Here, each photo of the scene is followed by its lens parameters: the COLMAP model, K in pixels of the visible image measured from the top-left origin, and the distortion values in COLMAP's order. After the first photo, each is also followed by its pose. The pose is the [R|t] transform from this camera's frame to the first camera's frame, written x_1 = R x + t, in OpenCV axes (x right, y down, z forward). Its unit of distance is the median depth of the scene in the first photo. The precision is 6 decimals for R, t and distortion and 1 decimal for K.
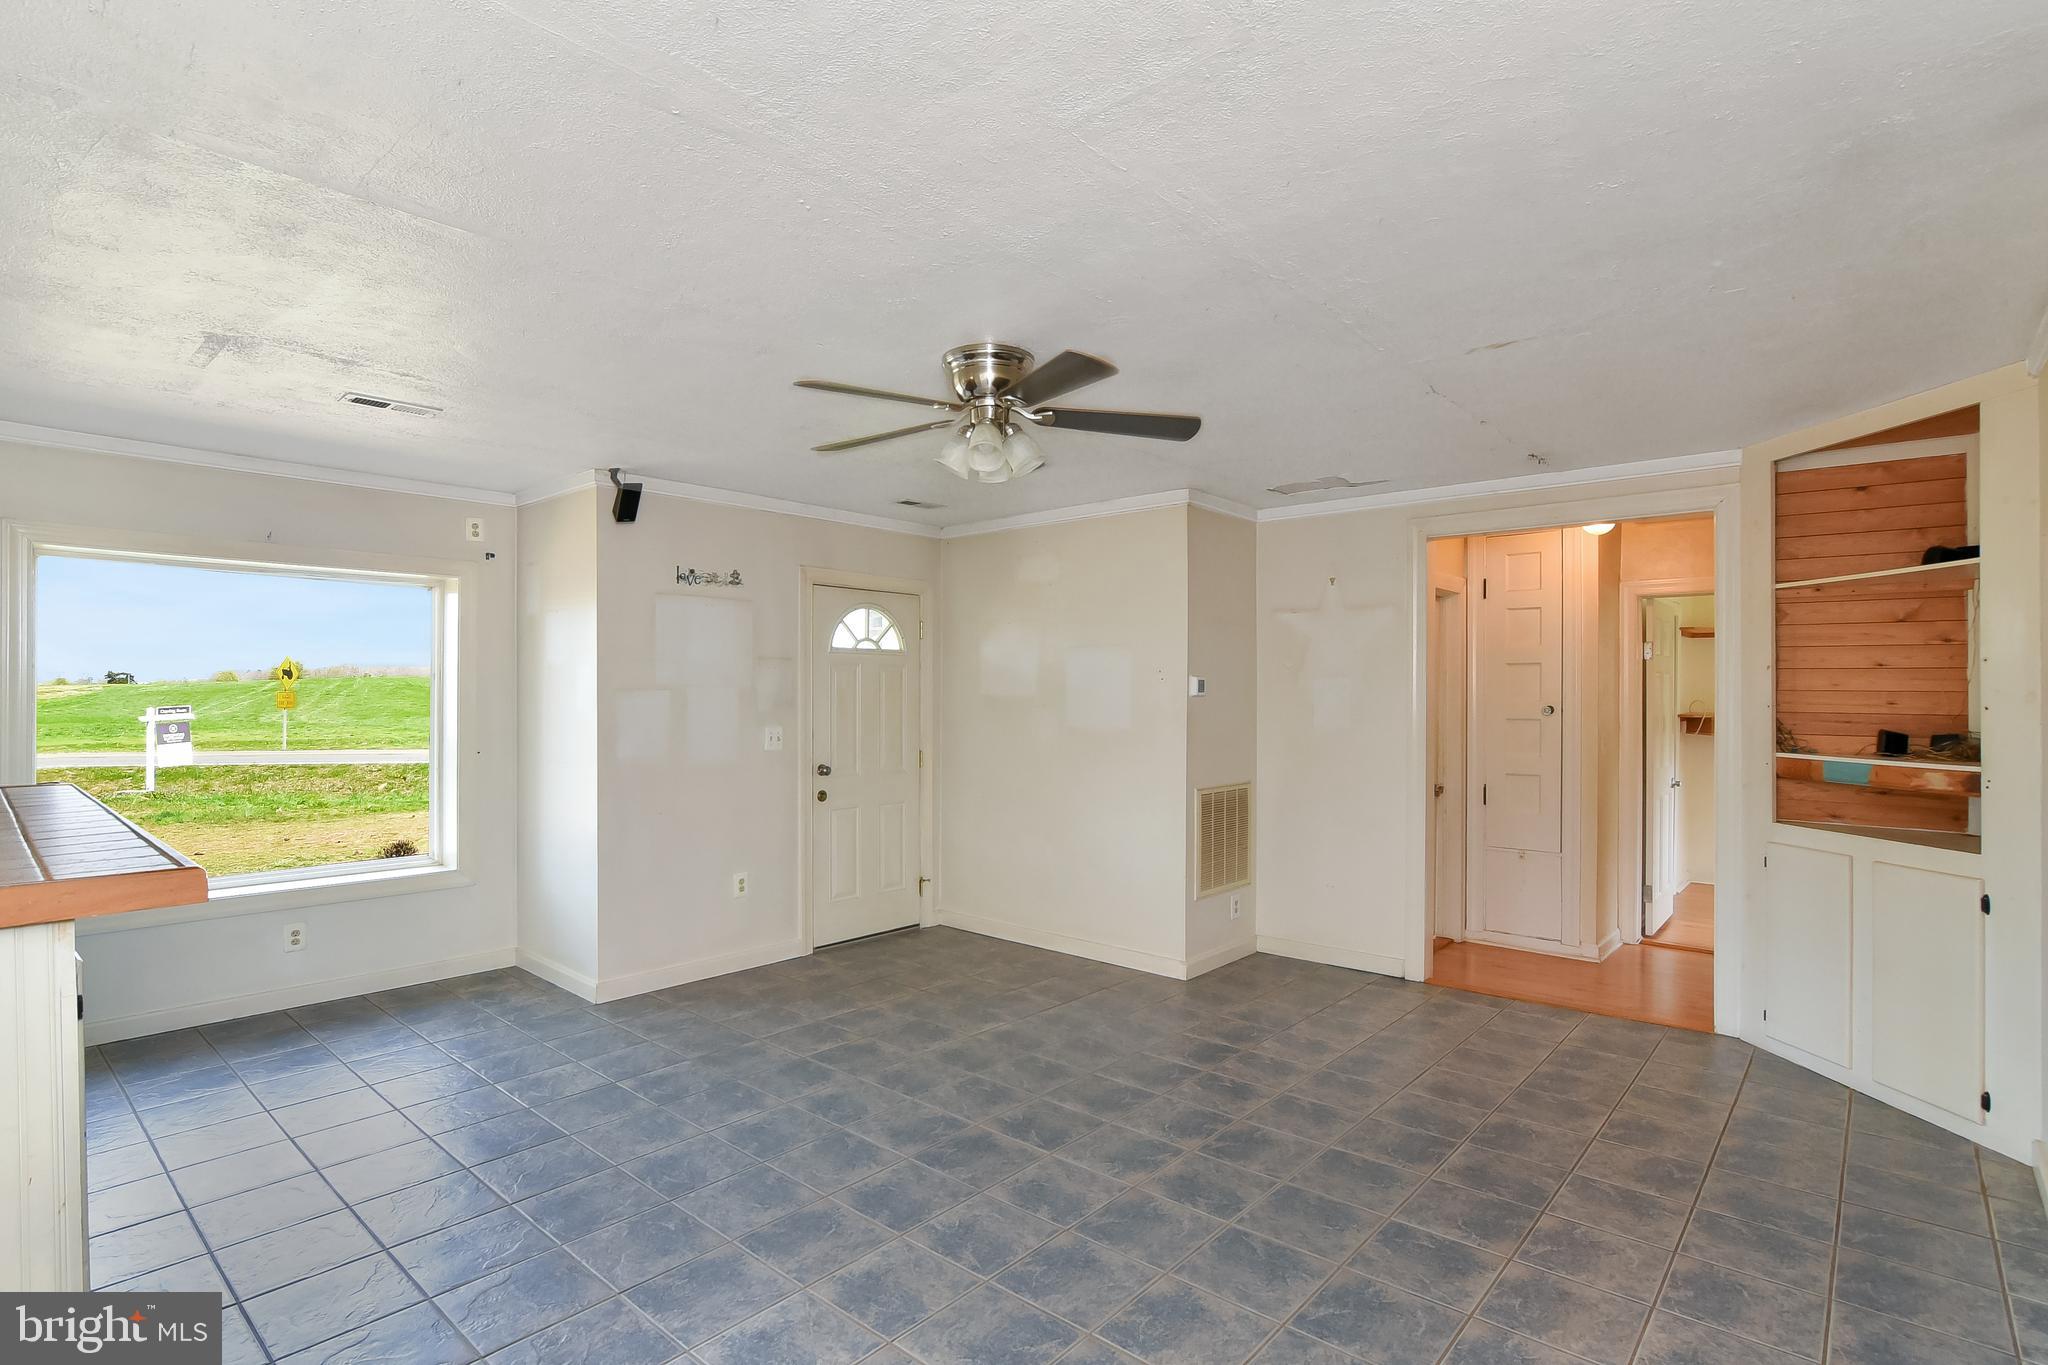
lens RADIAL K [[1008.5, 0, 1013.3], [0, 1008.5, 688.3], [0, 0, 1]] dist [-0.027723, 0.009173]
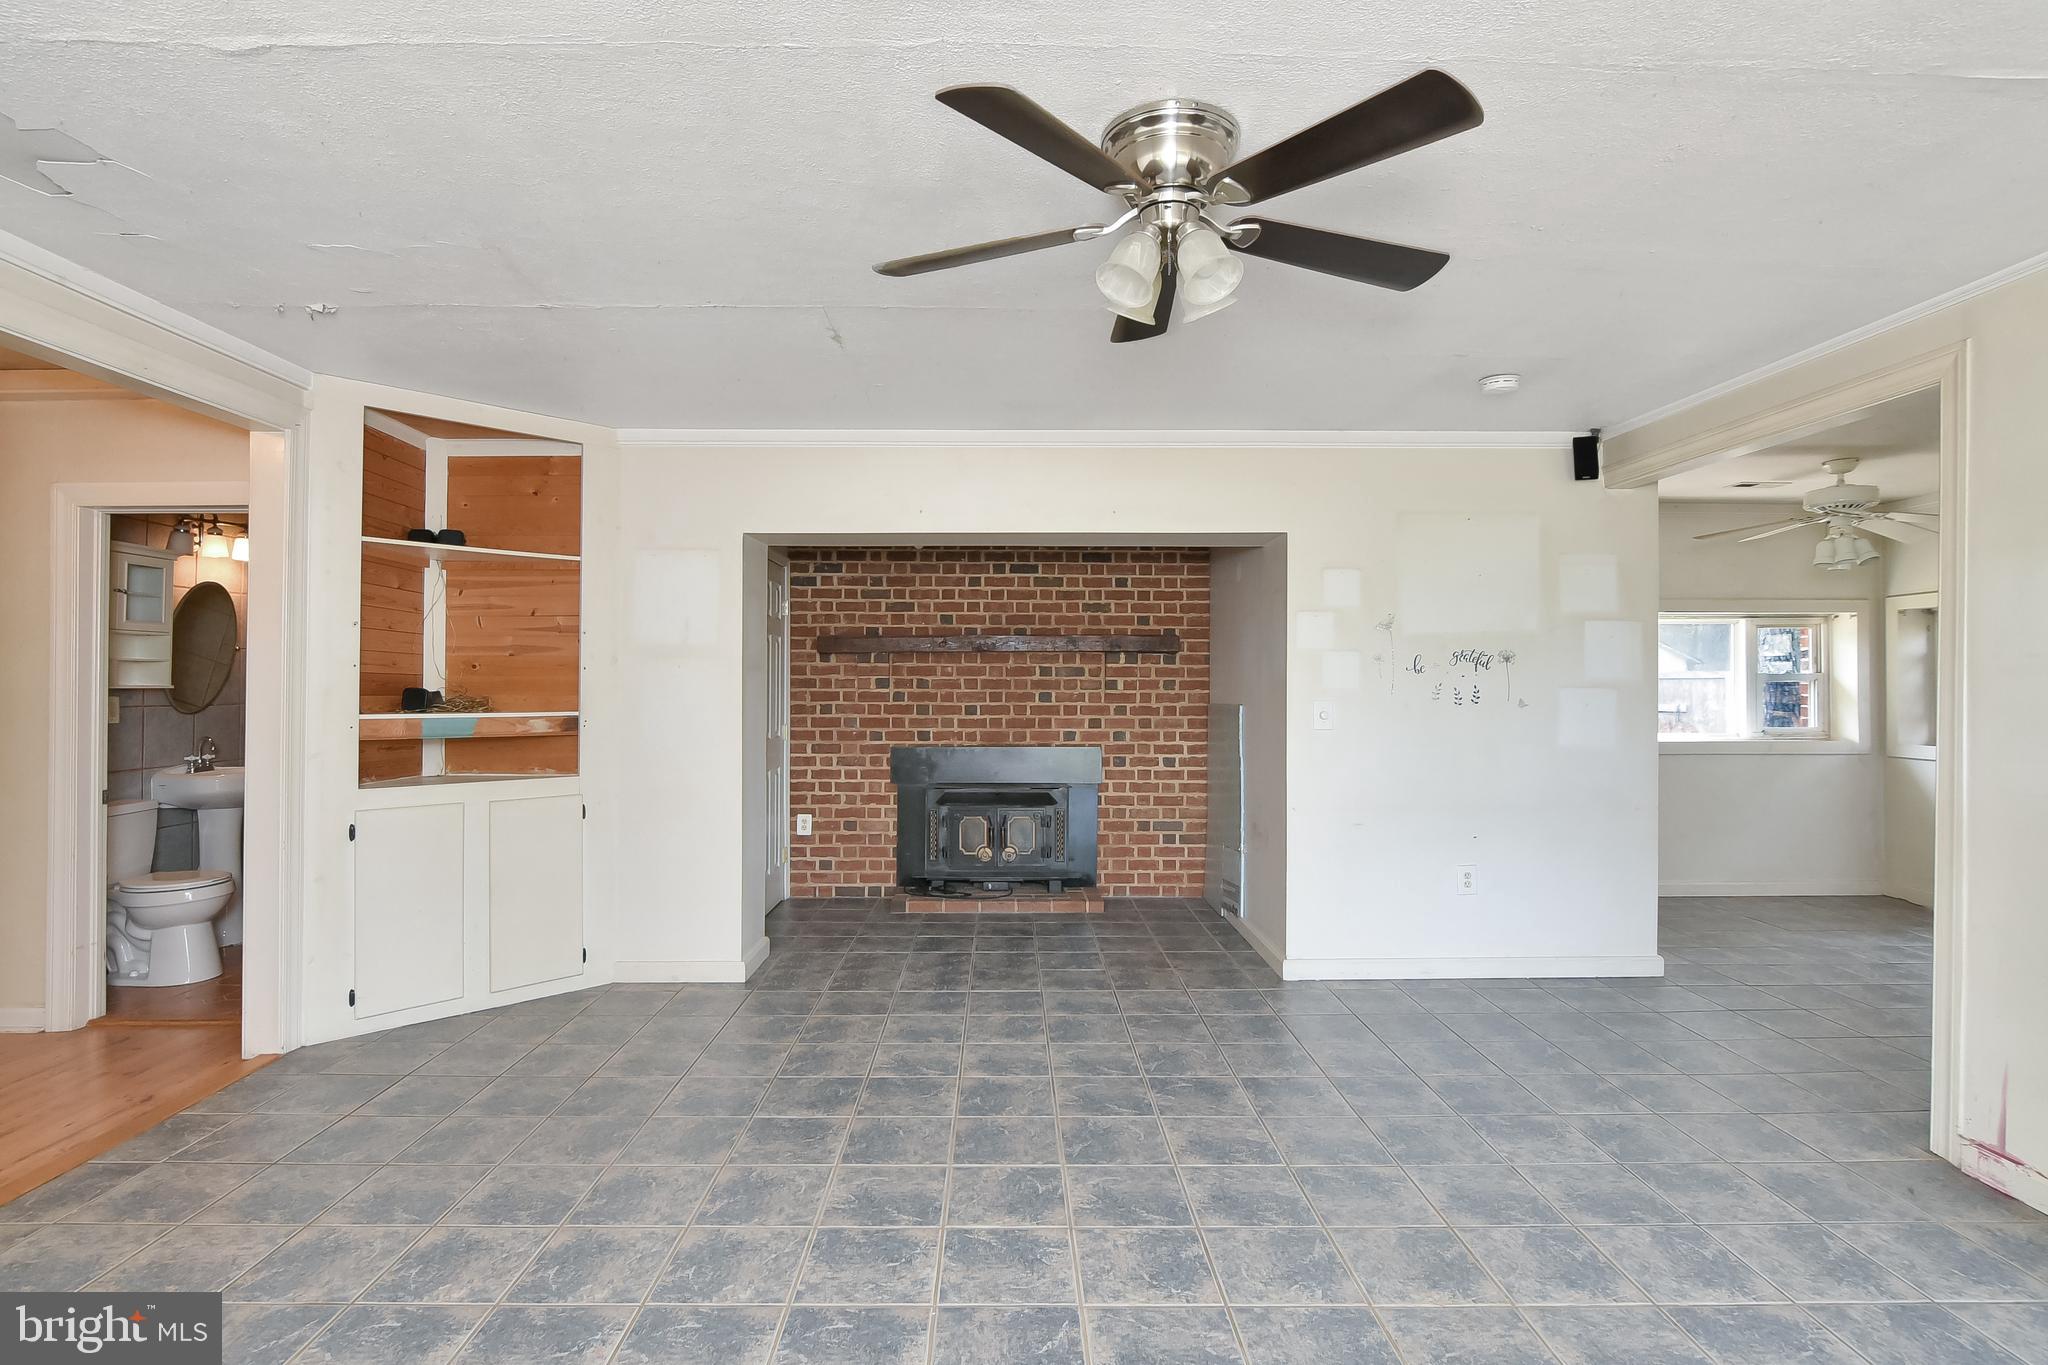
lens RADIAL K [[999.5, 0, 1012.0], [0, 999.5, 671.4], [0, 0, 1]] dist [-0.027543, 0.007899]
pose [[-0.669544, 0.003927, 0.742762, -0.435529], [-0.011222, 0.999818, -0.015402, 0.039333], [-0.742687, -0.018648, -0.669379, 1.488917]]
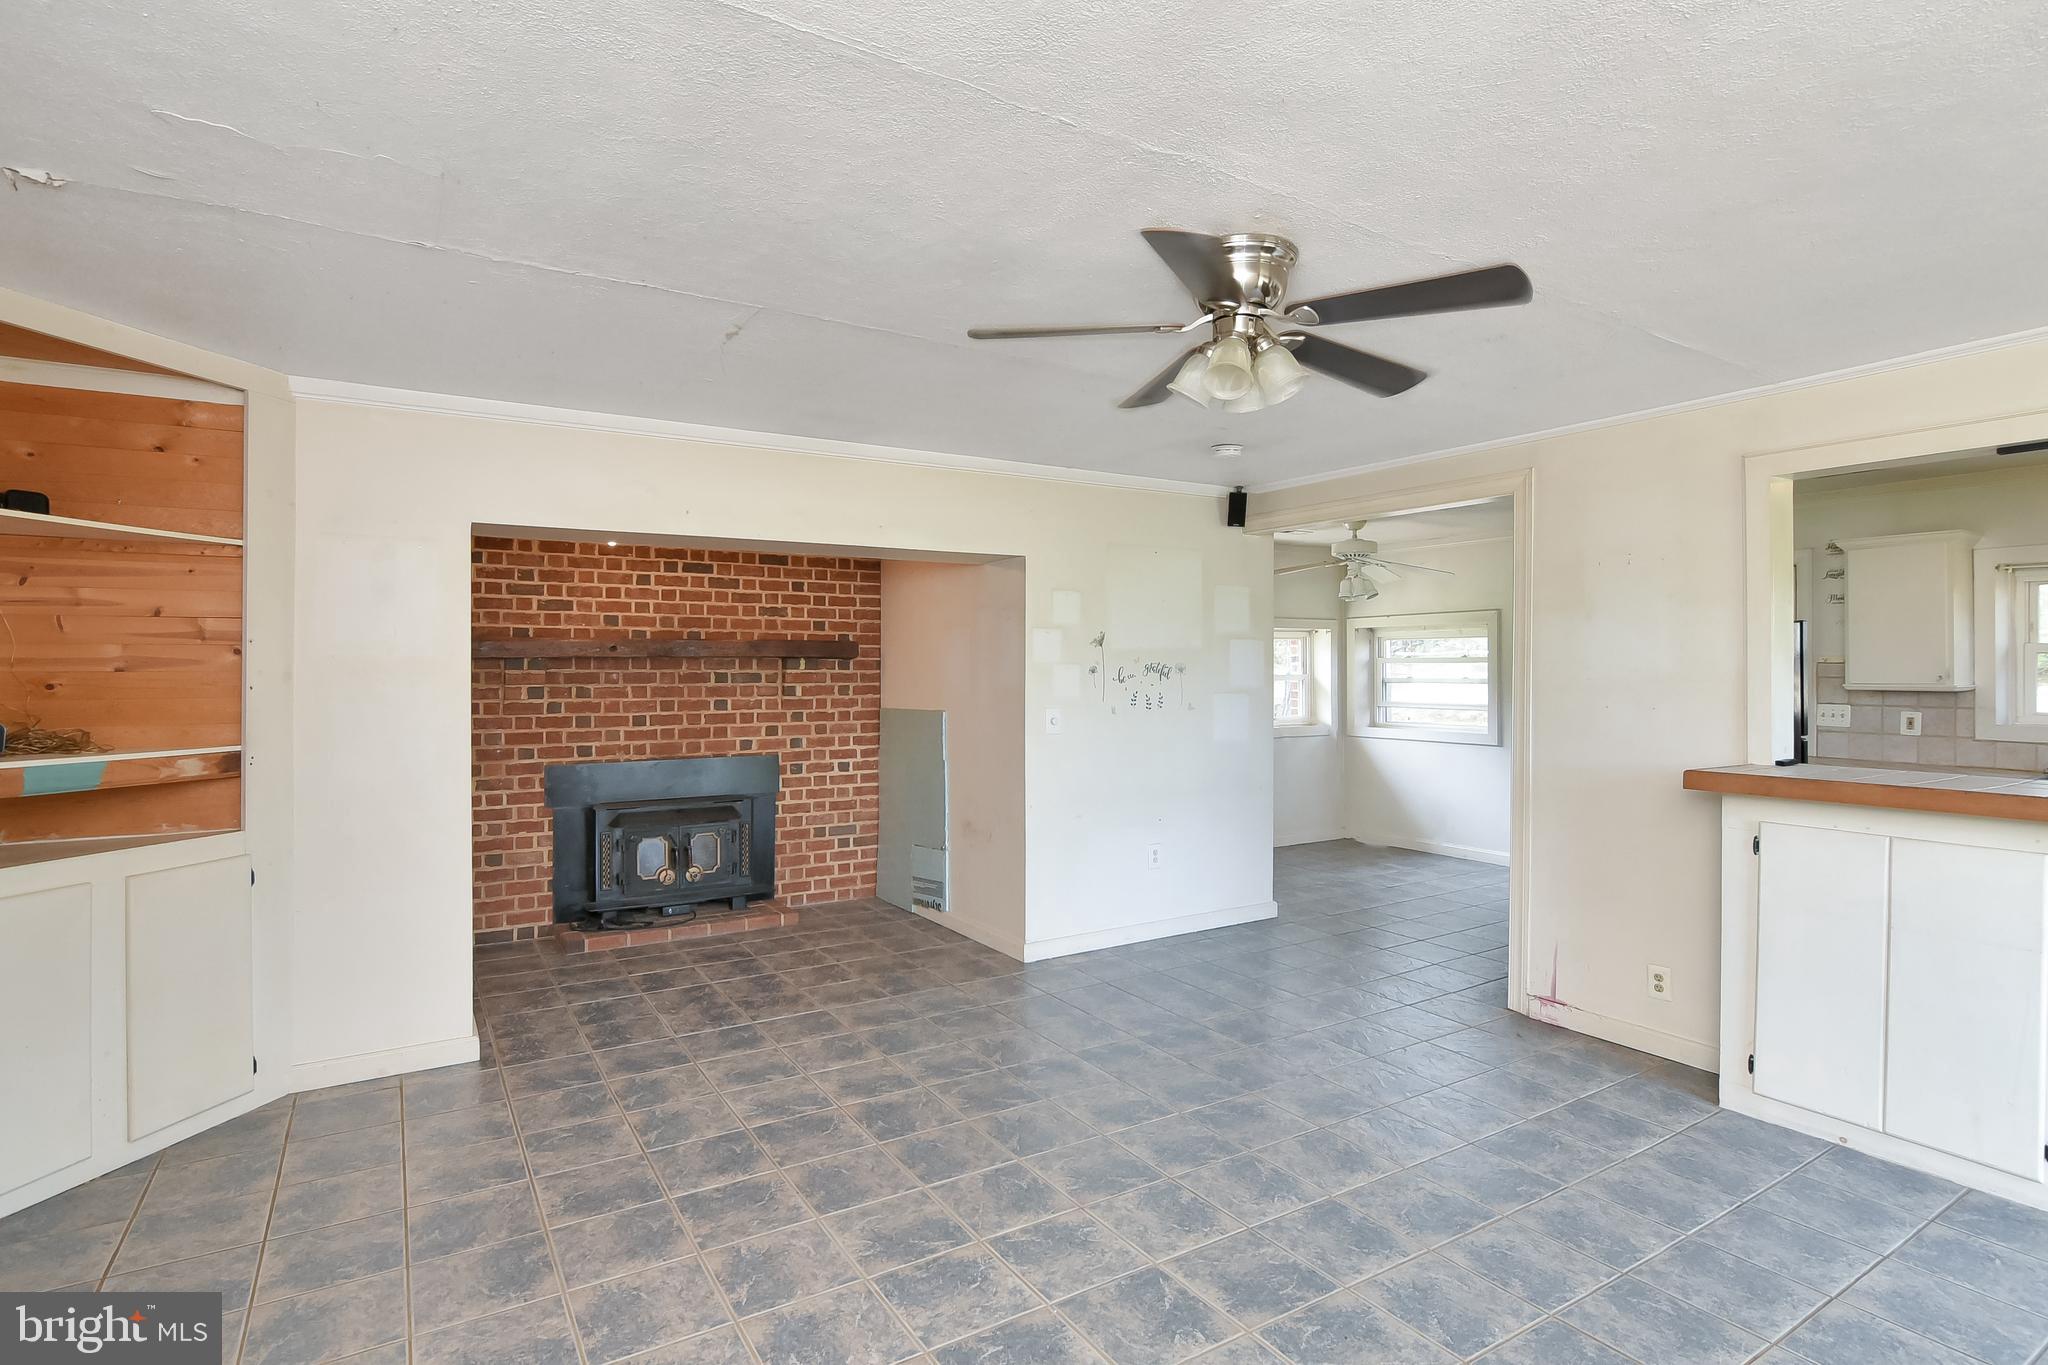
lens RADIAL K [[1021.5, 0, 1007.1], [0, 1021.5, 669.2], [0, 0, 1]] dist [-0.023631, 0.002138]
pose [[-0.955863, -0.001528, 0.293810, -0.083633], [-0.004300, 0.999952, -0.008789, 0.006610], [-0.293782, -0.009665, -0.955823, 1.784925]]
